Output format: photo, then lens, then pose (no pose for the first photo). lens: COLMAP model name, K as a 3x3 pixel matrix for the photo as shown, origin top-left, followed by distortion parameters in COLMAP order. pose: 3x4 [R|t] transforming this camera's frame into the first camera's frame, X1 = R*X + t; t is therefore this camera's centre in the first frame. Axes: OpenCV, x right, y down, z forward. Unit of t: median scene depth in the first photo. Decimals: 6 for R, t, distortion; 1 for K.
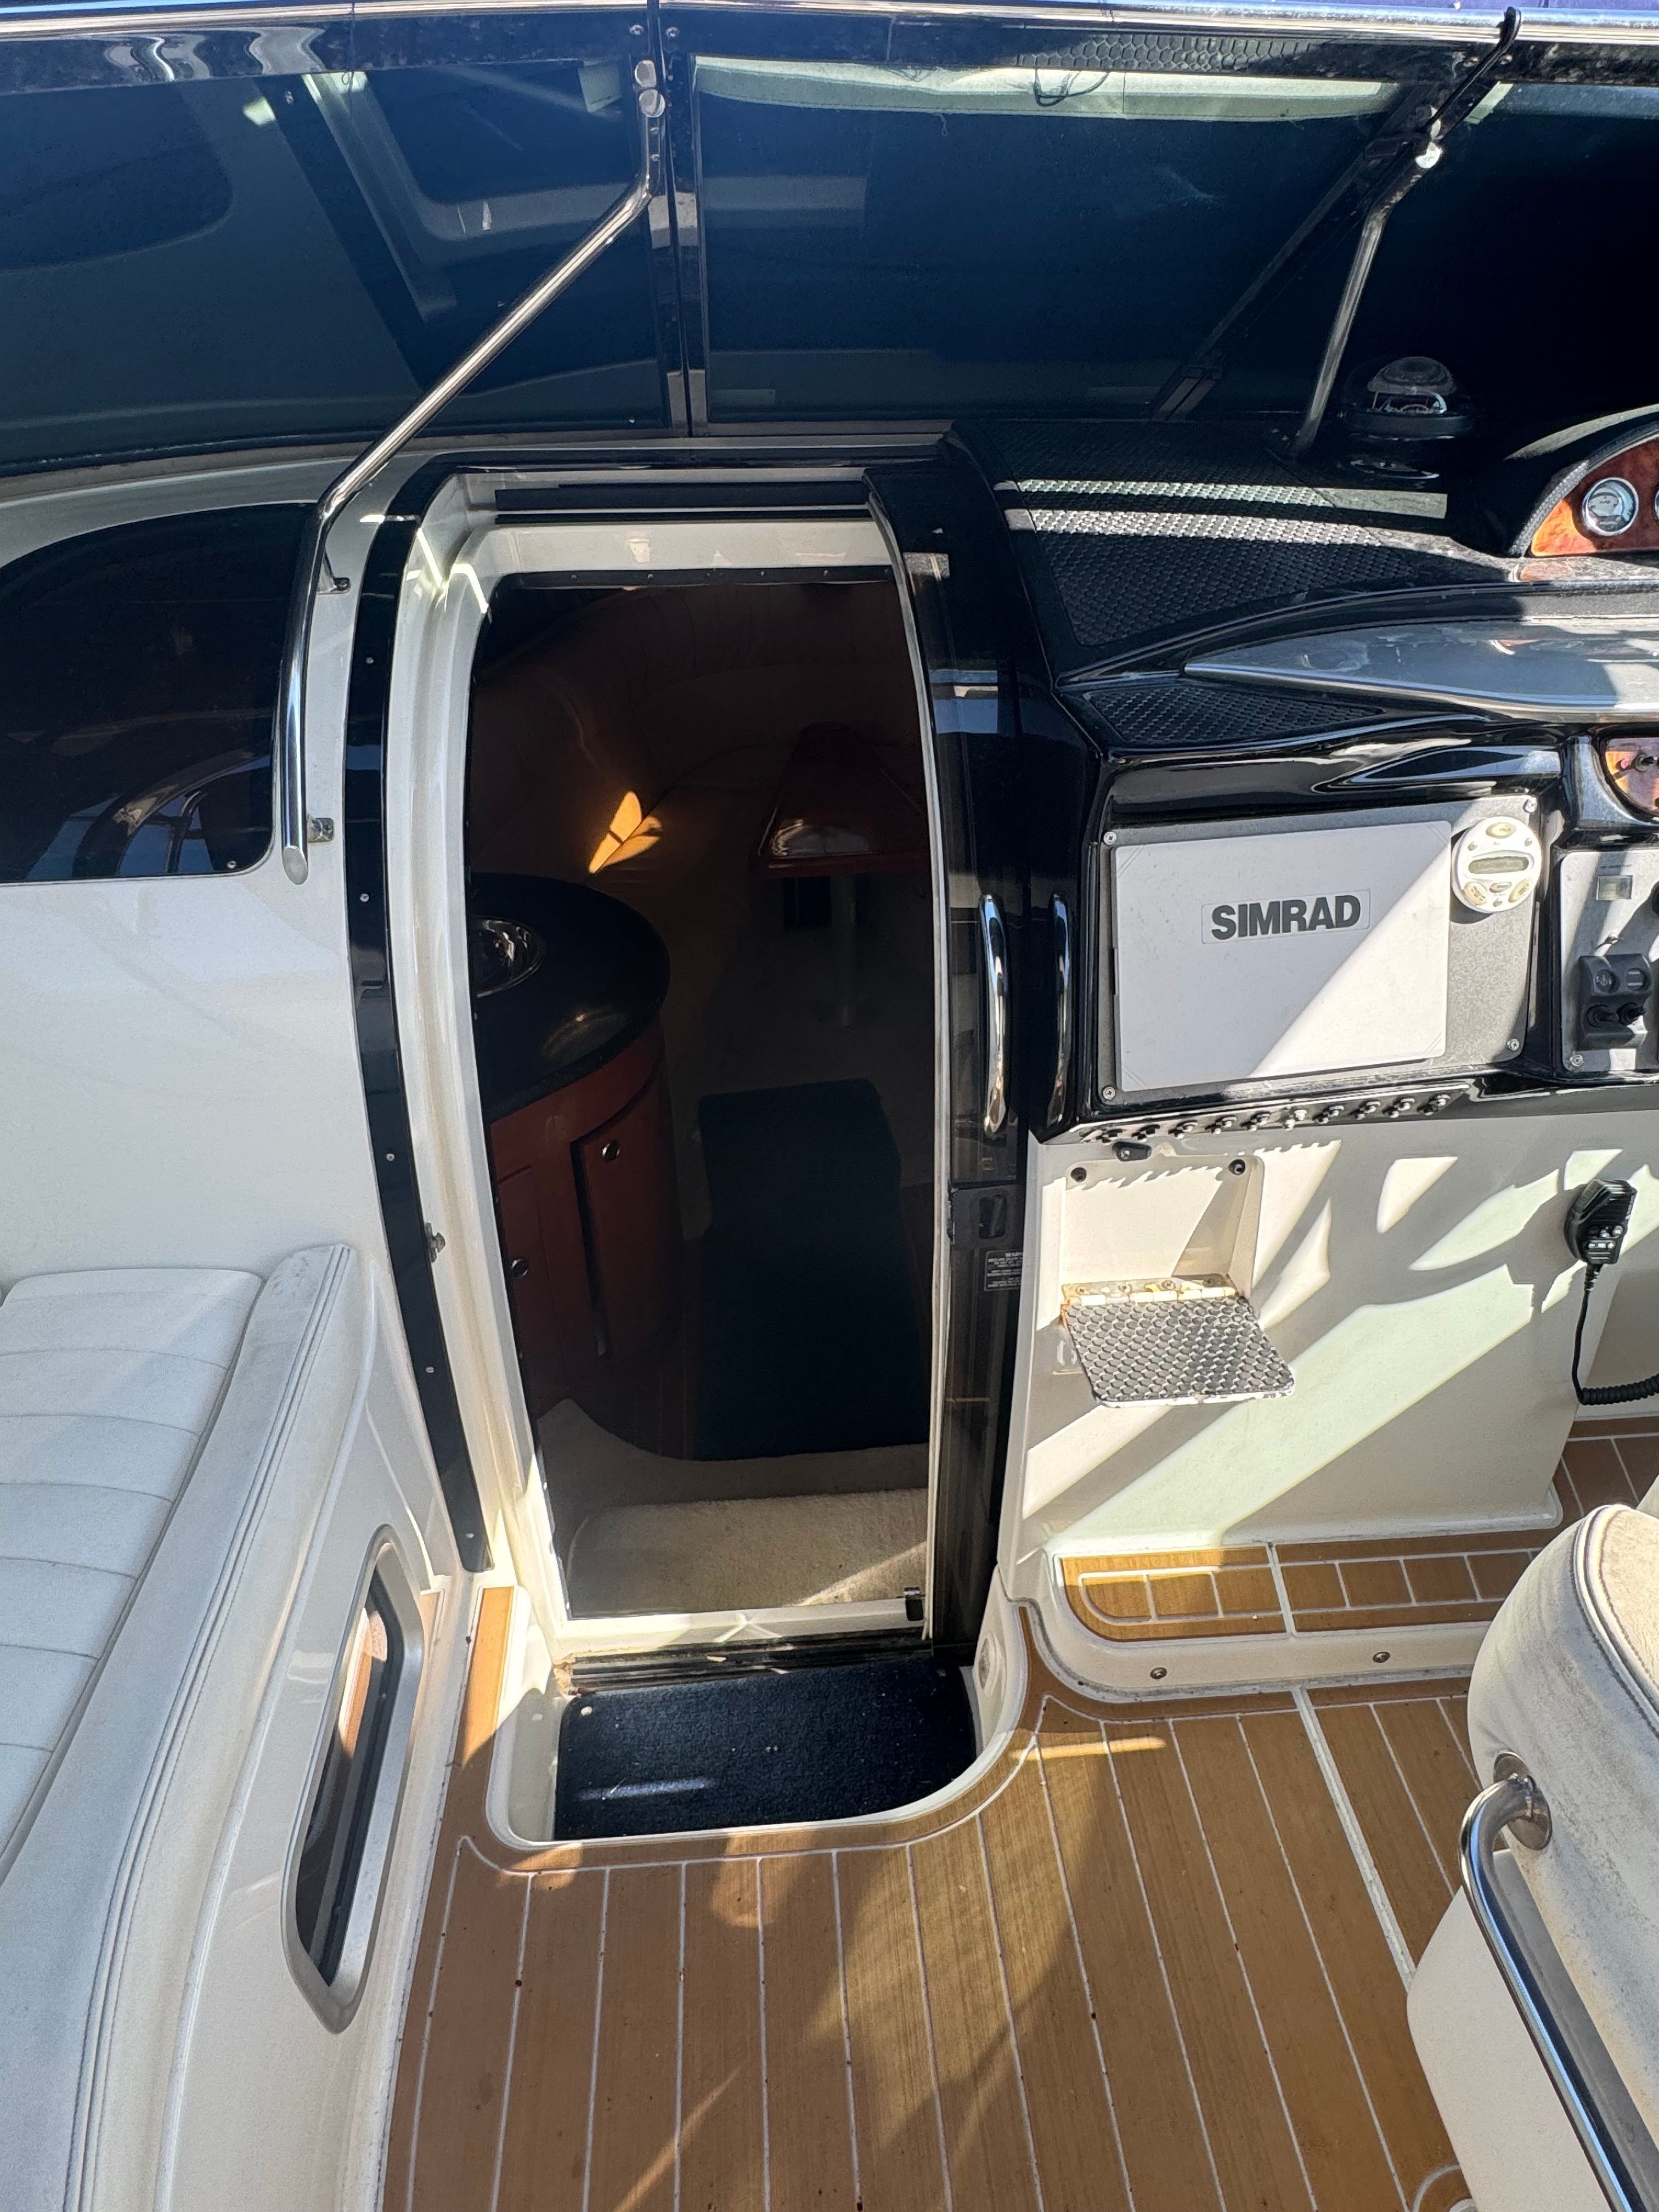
lens RADIAL K [[1294.6, 0, 826.0], [0, 1294.6, 1094.3], [0, 0, 1]] dist [-0.001749, 0.000241]
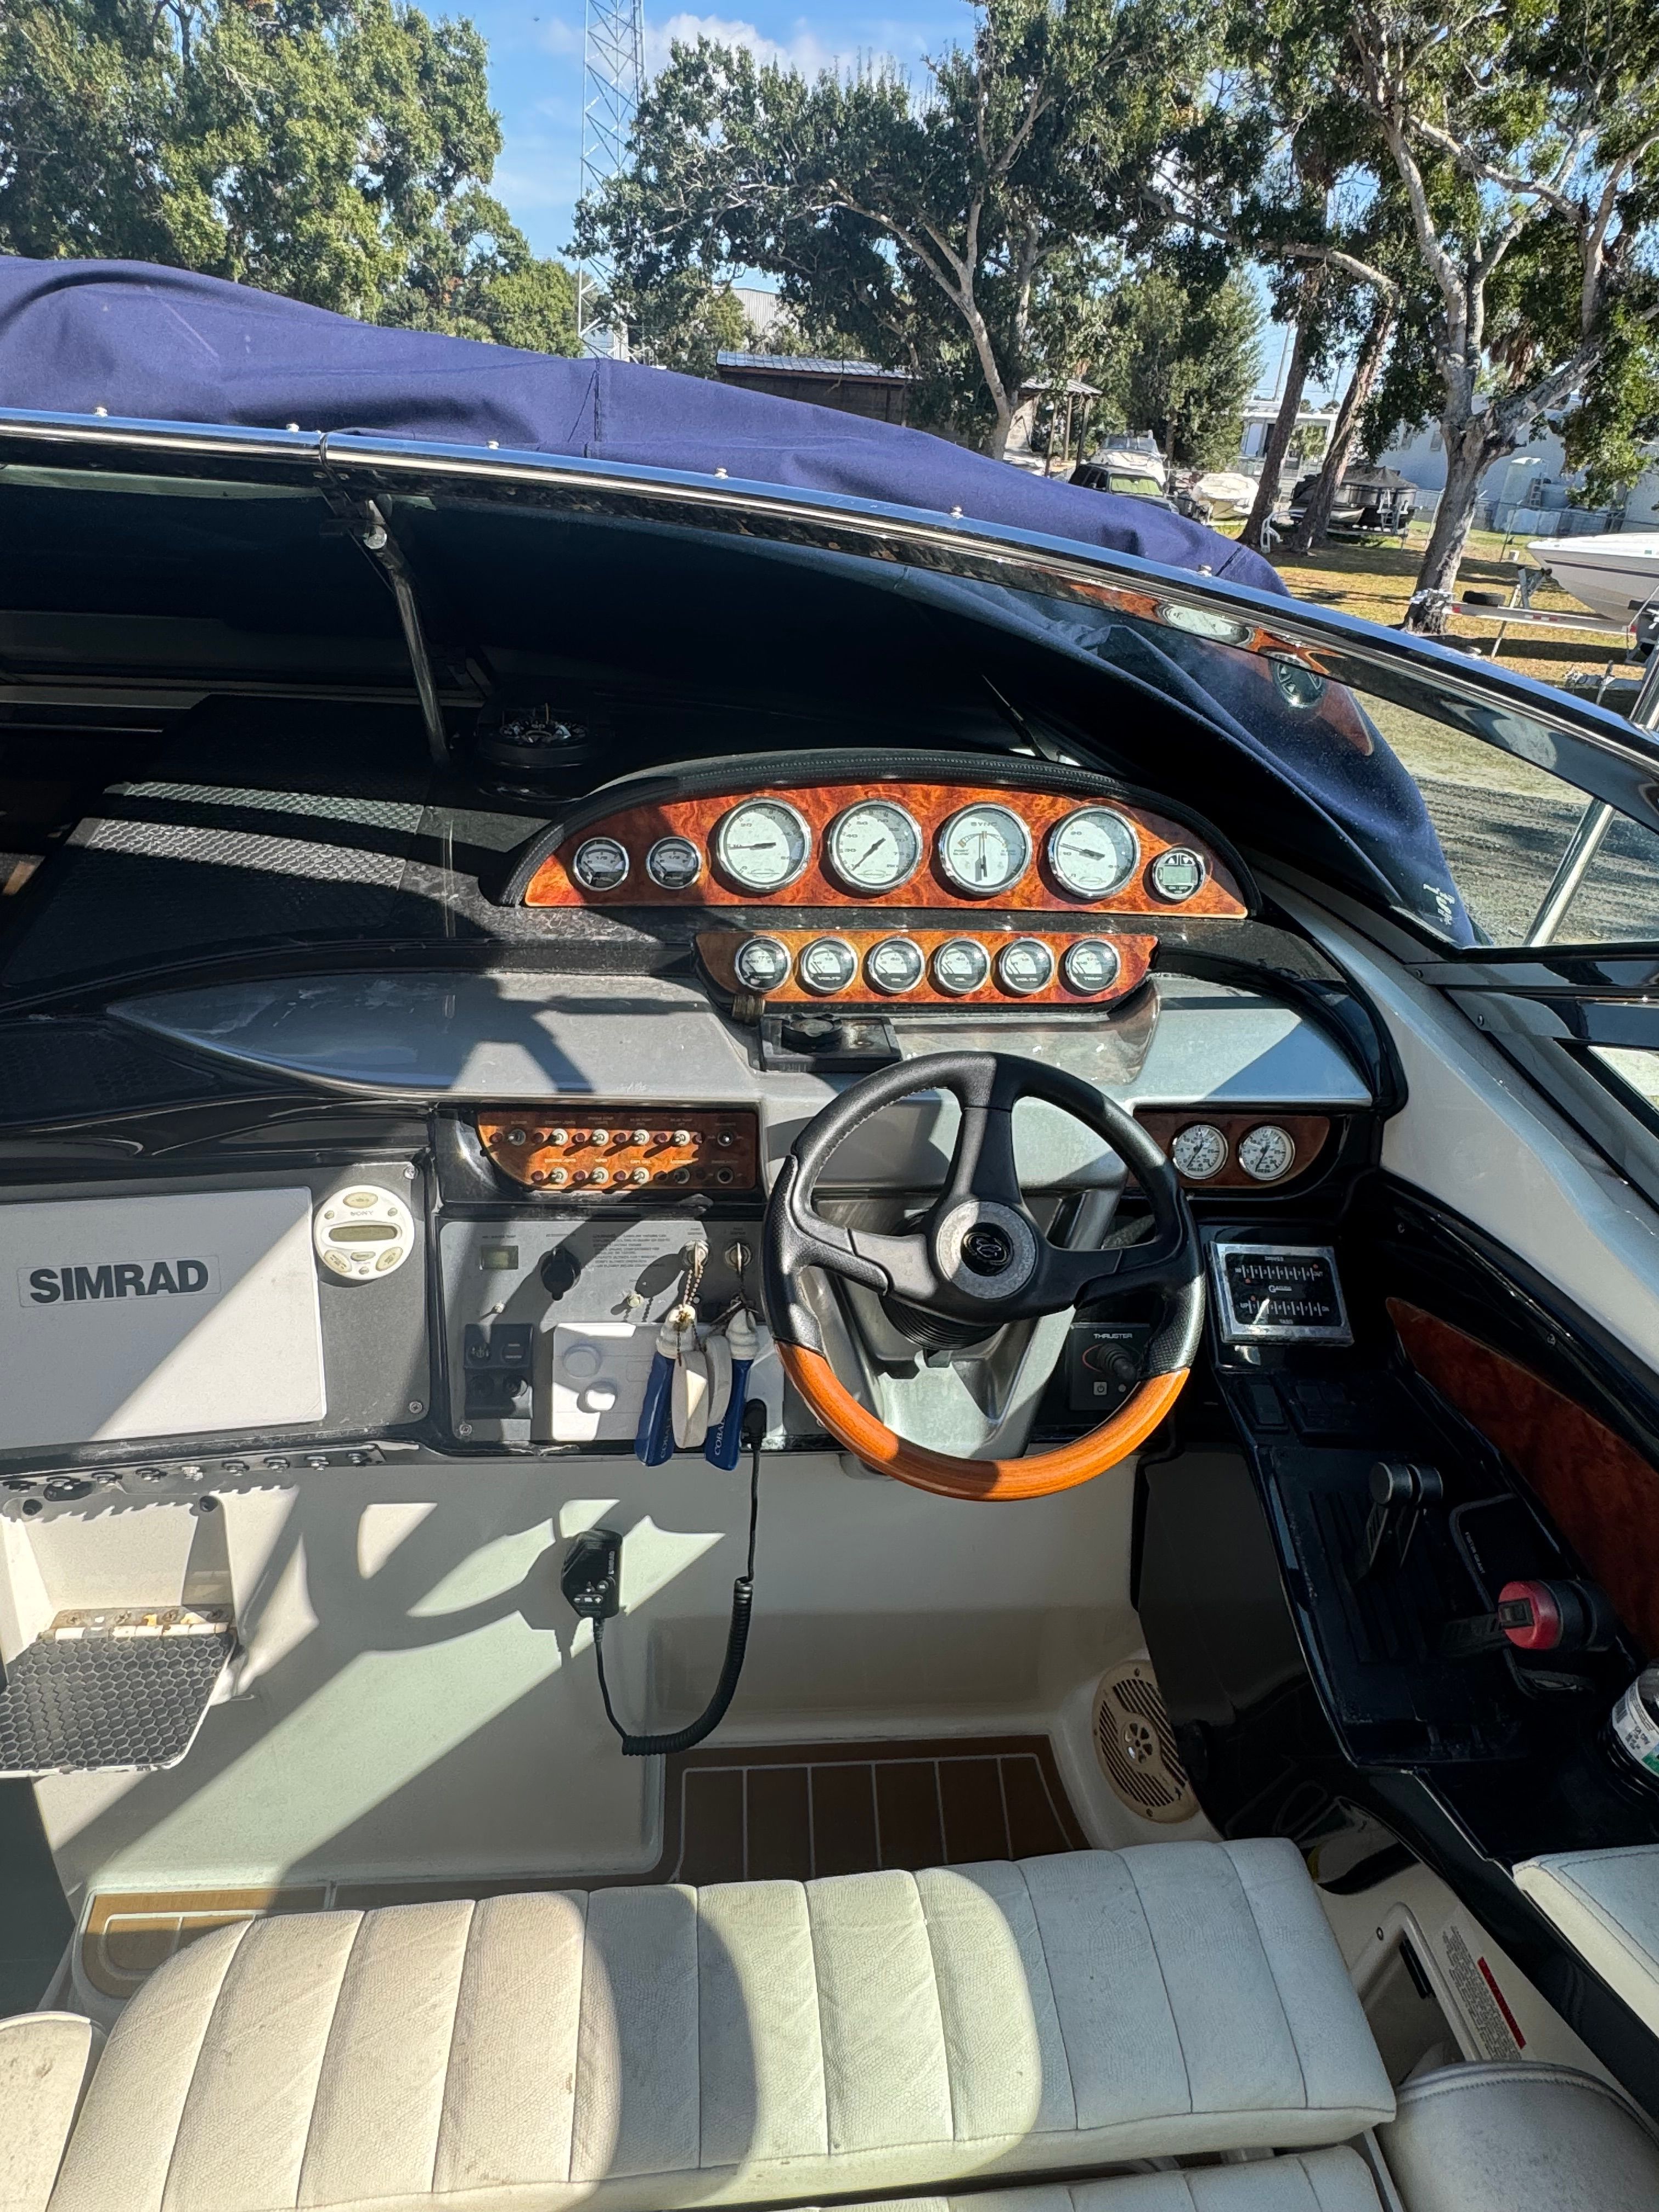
lens RADIAL K [[1294.6, 0, 827.3], [0, 1294.6, 1073.1], [0, 0, 1]] dist [-0.001749, 0.000241]
pose [[0.998263, 0.051103, 0.029315, 0.749809], [-0.048247, 0.994680, -0.091013, -0.202367], [-0.033810, 0.089440, 0.995418, -0.007464]]
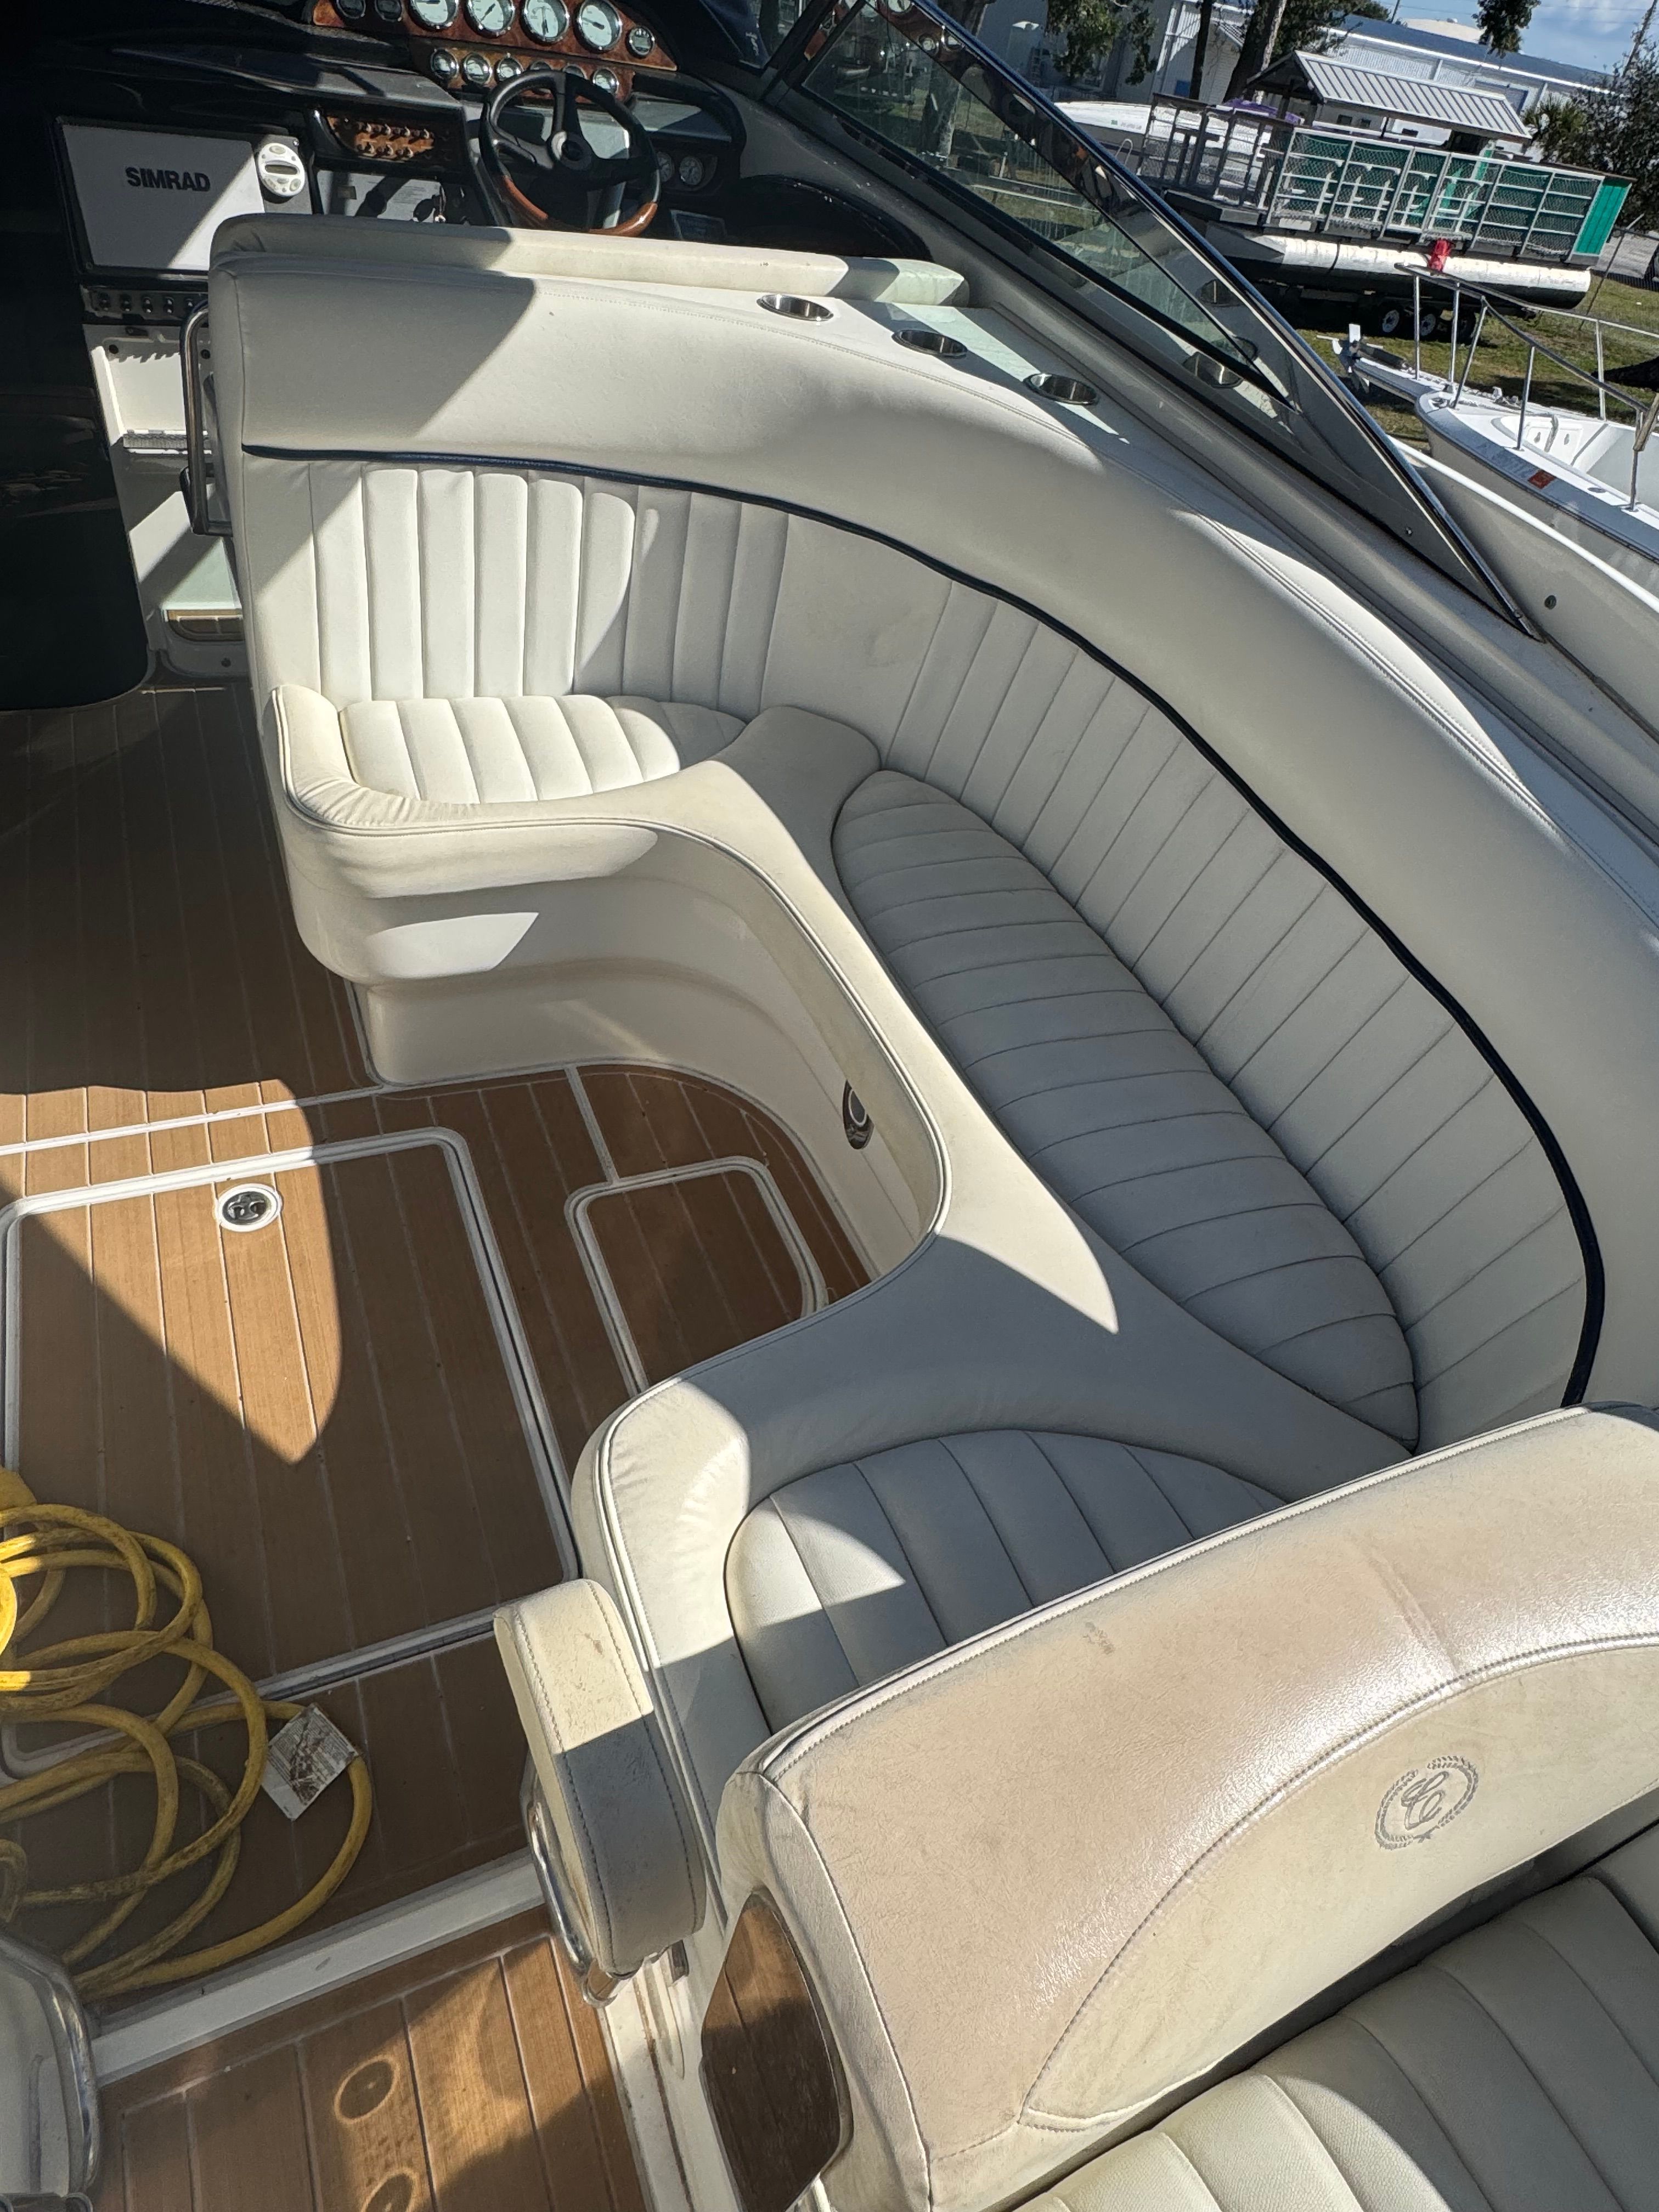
lens RADIAL K [[1301.5, 0, 843.9], [0, 1301.5, 1099.9], [0, 0, 1]] dist [-0.000901, 0.000534]
pose [[0.933051, -0.116760, 0.340269, 0.426334], [0.059569, 0.982952, 0.173945, 0.902855], [-0.354777, -0.142030, 0.924100, -1.362964]]
